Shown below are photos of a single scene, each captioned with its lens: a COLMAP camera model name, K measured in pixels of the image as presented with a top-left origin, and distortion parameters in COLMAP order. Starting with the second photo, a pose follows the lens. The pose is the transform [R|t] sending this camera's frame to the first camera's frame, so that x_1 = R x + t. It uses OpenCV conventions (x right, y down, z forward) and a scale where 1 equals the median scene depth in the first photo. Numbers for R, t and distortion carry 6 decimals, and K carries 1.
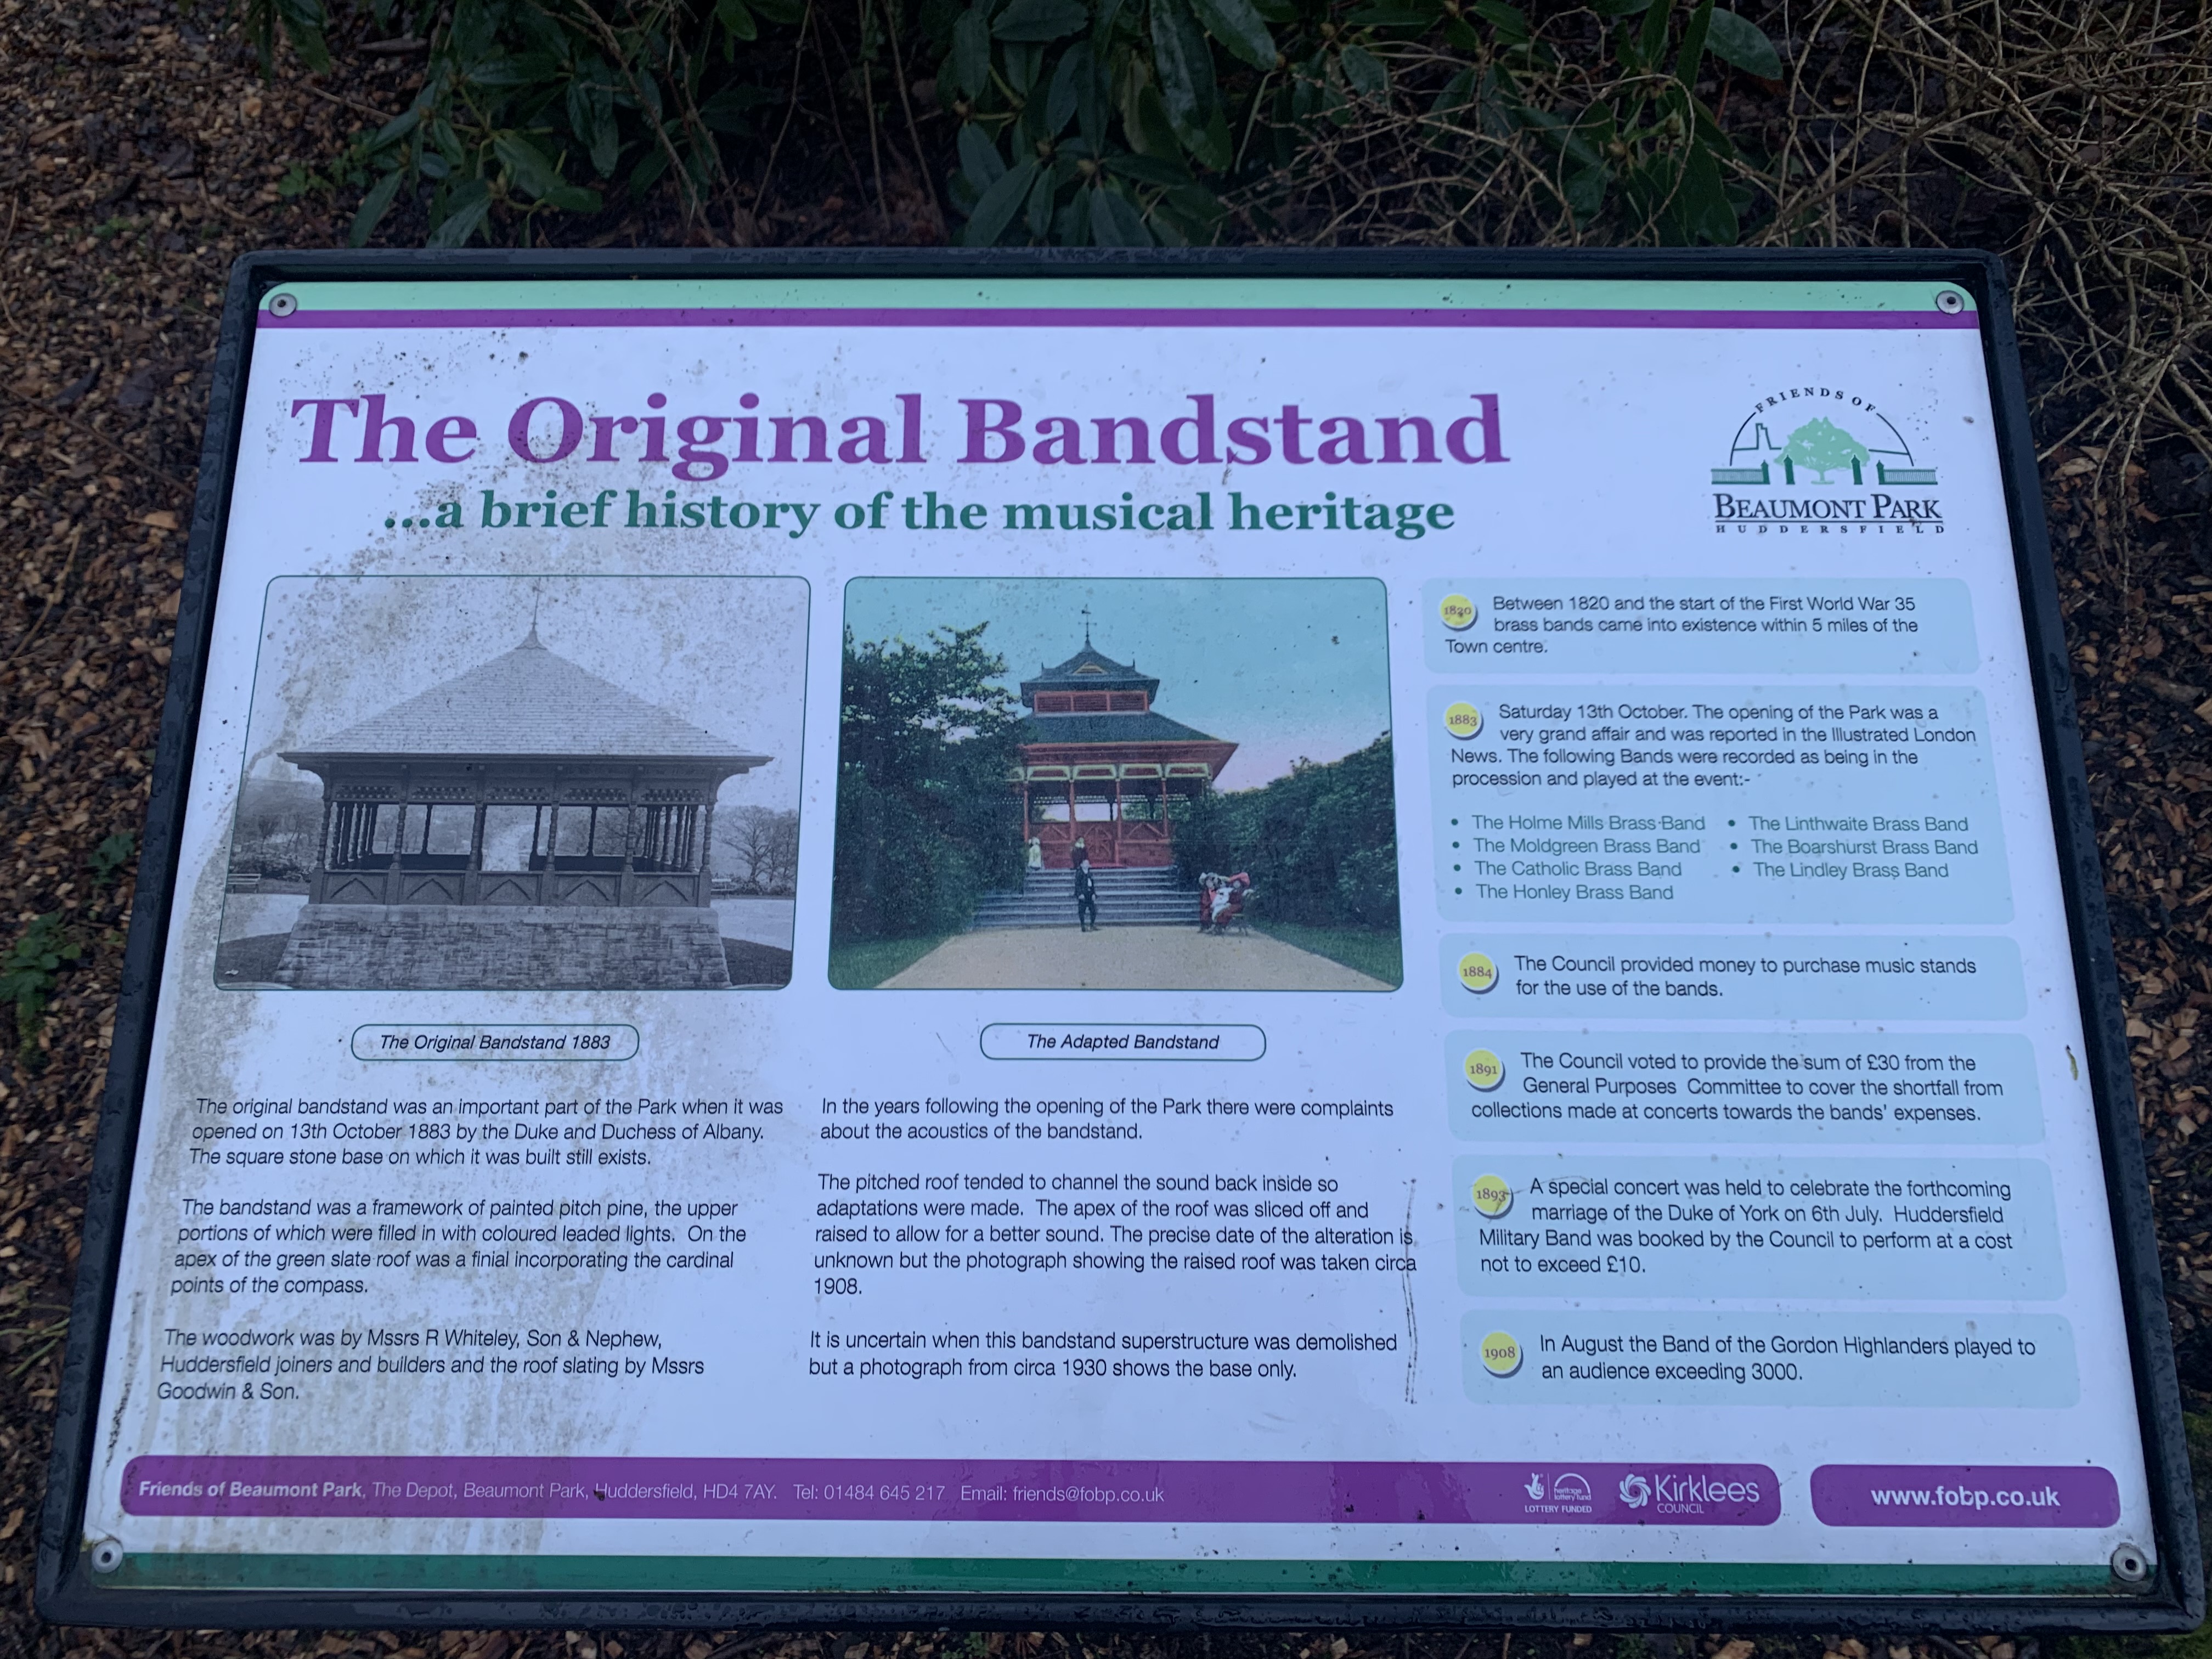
lens RADIAL K [[1677.4, 0, 1108.1], [0, 1677.4, 812.9], [0, 0, 1]] dist [0.023039, -0.027605]
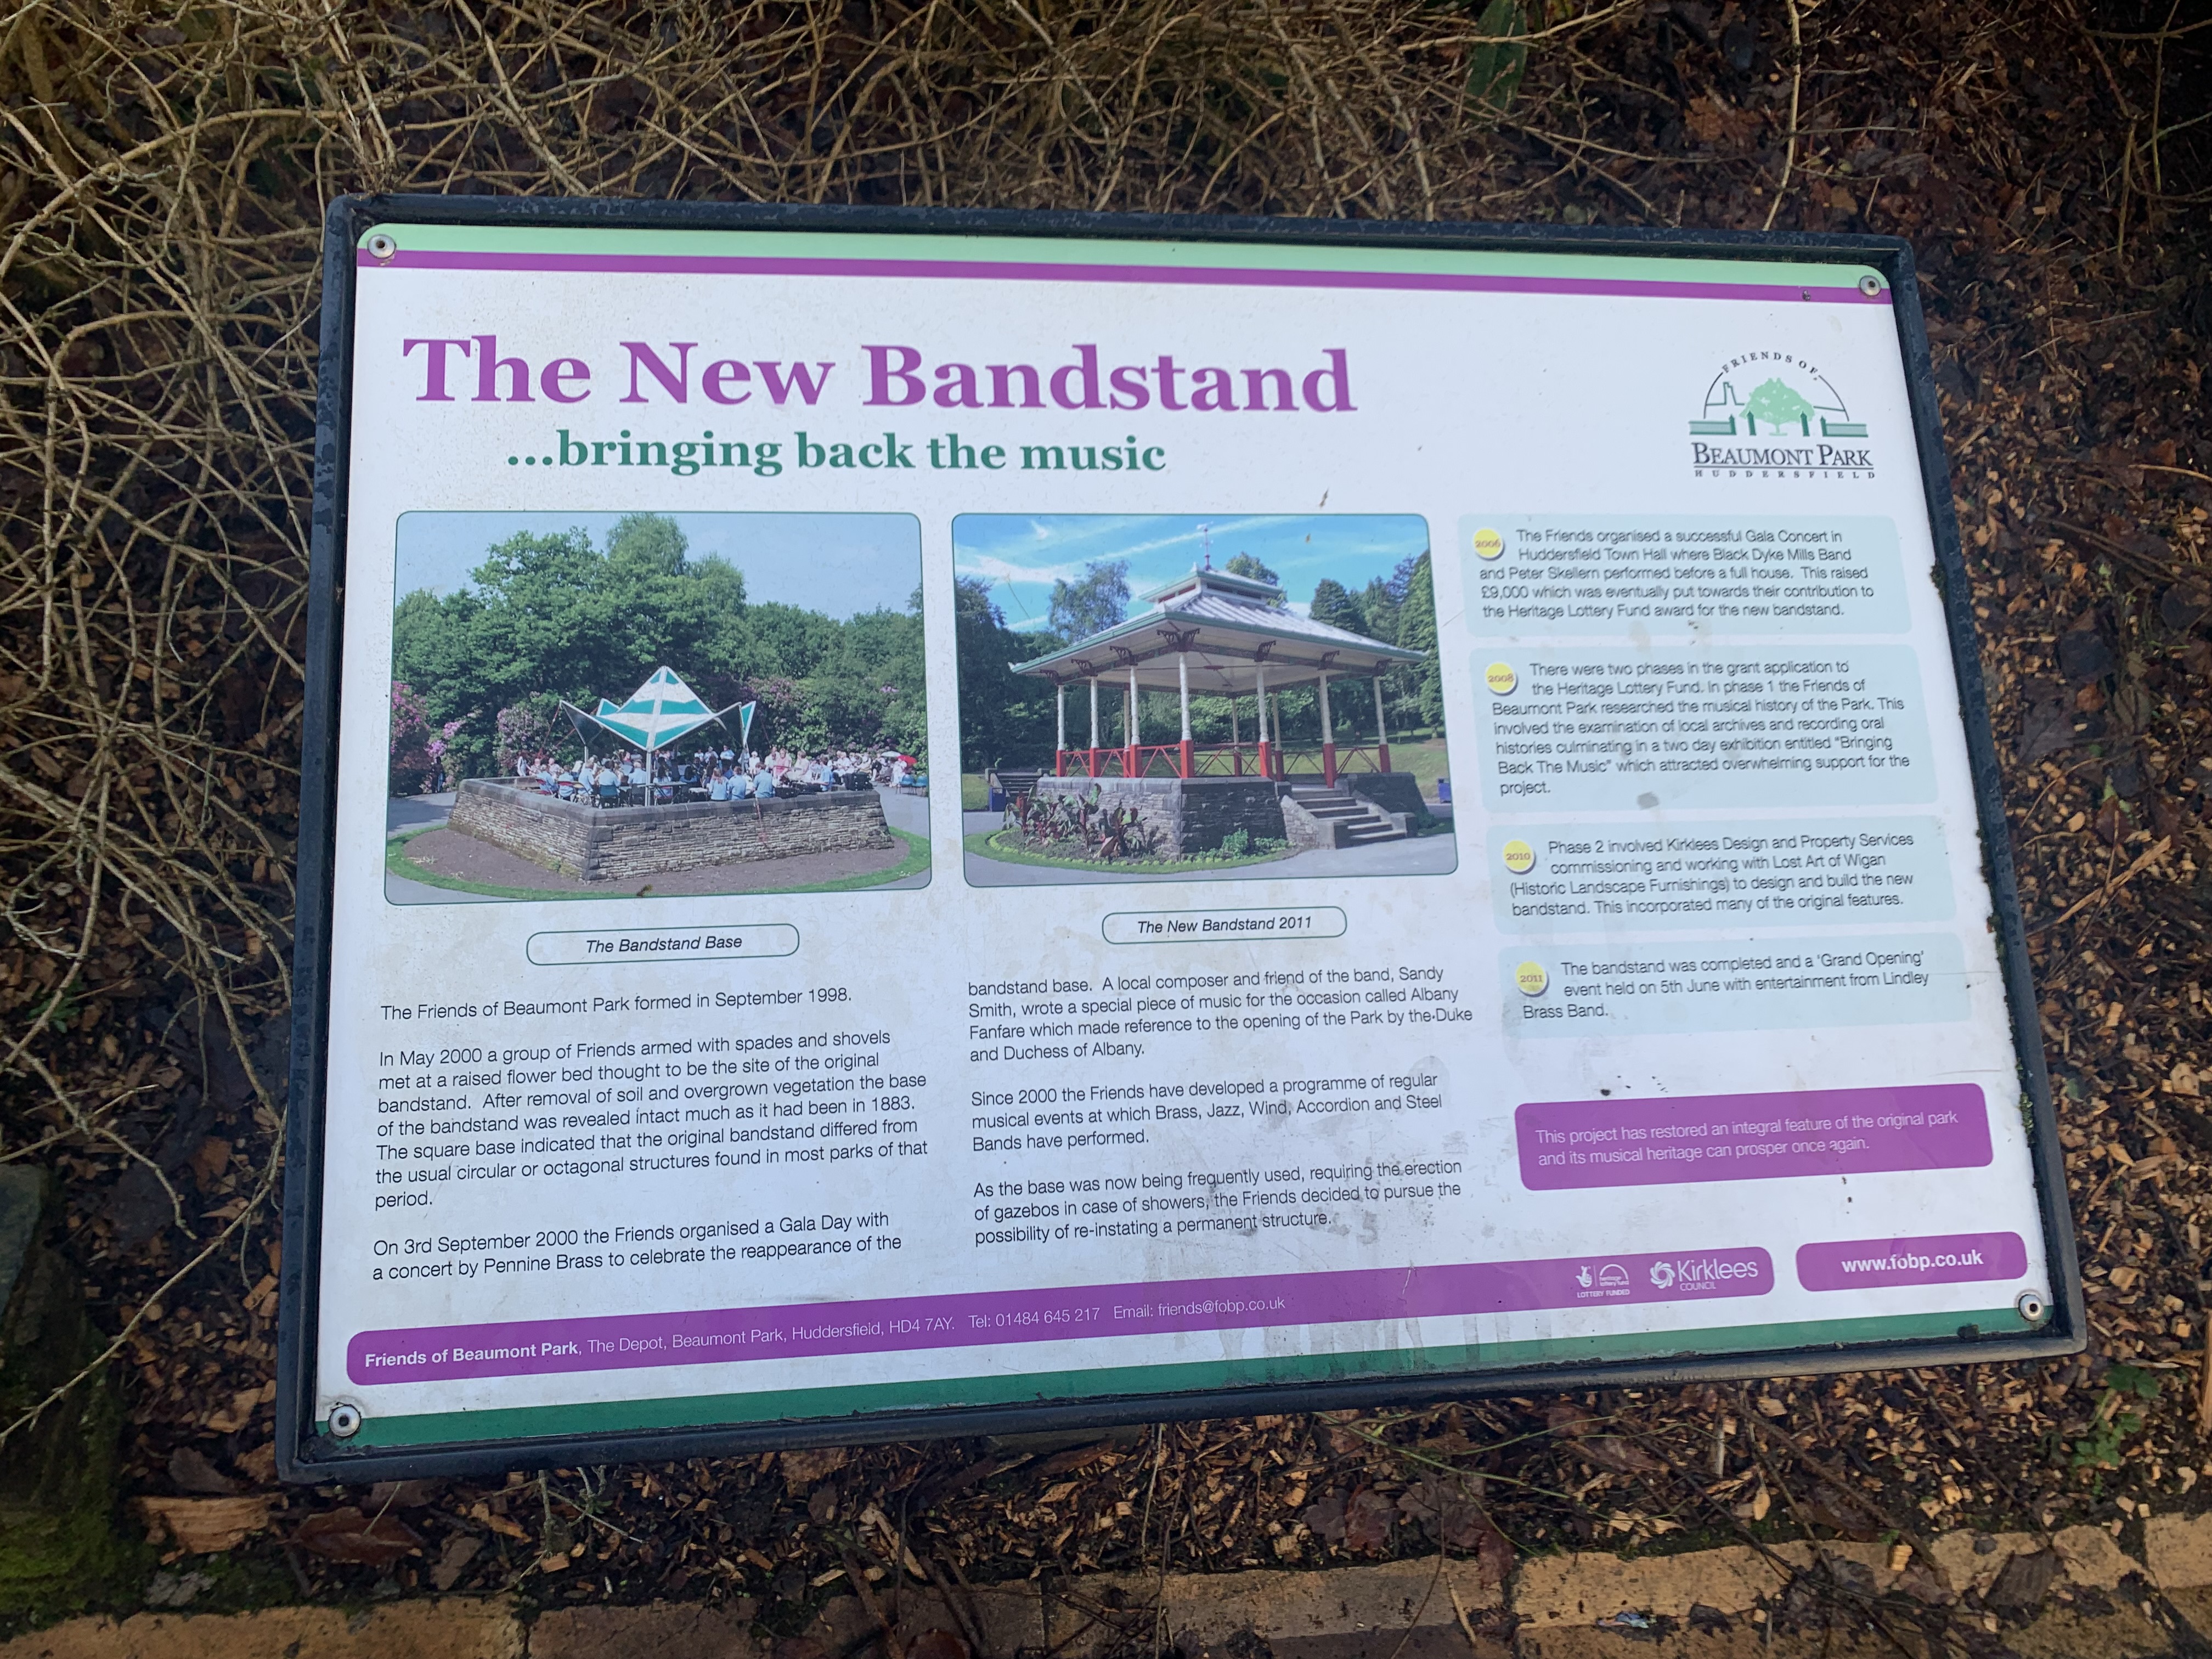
lens RADIAL K [[1505.5, 0, 1106.1], [0, 1505.5, 844.3], [0, 0, 1]] dist [0.000573, -0.001332]
pose [[0.990858, -0.026644, 0.132251, -0.185311], [0.016355, 0.996796, 0.078290, -0.000185], [-0.133914, -0.075412, 0.988120, -0.000151]]
